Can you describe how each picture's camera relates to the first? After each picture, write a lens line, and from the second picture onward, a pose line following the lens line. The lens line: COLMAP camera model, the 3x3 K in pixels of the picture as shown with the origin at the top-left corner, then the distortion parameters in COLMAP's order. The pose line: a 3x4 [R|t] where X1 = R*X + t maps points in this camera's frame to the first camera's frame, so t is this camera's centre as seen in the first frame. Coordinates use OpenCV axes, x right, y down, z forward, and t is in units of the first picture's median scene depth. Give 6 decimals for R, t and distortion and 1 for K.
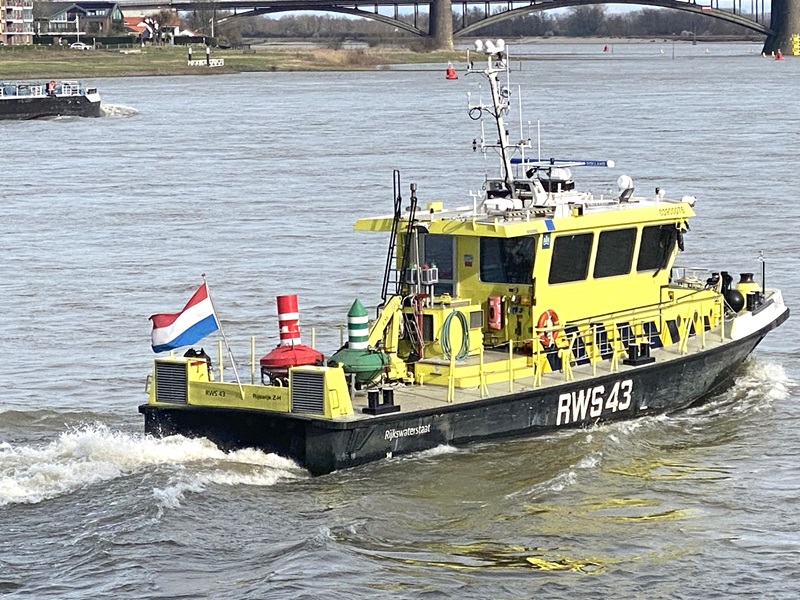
lens RADIAL K [[3708.7, 0, 397.0], [0, 3708.7, 300.2], [0, 0, 1]] dist [0.217835, 0.000000]
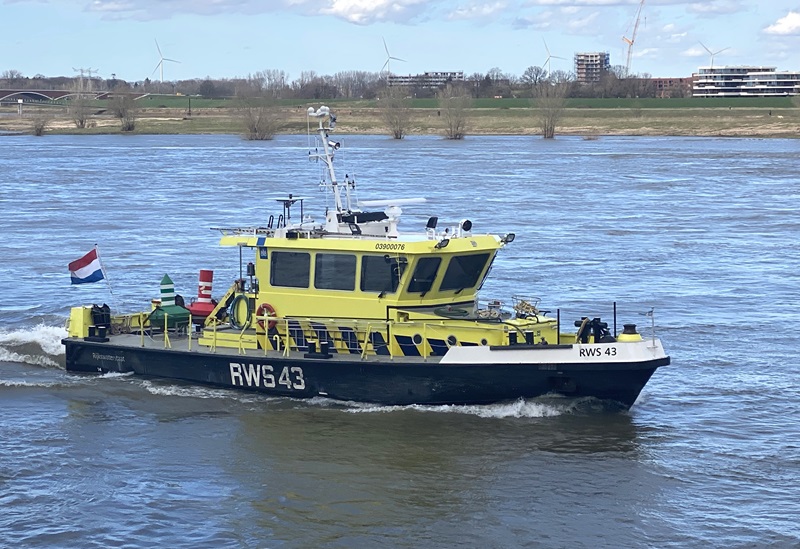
lens RADIAL K [[2158.6, 0, 391.6], [0, 2158.6, 271.5], [0, 0, 1]] dist [0.133277, 0.000000]
pose [[-0.132562, 0.084041, -0.987605, 0.780717], [-0.069401, 0.993166, 0.093830, -0.083009], [0.988742, 0.080979, -0.125824, 1.087924]]
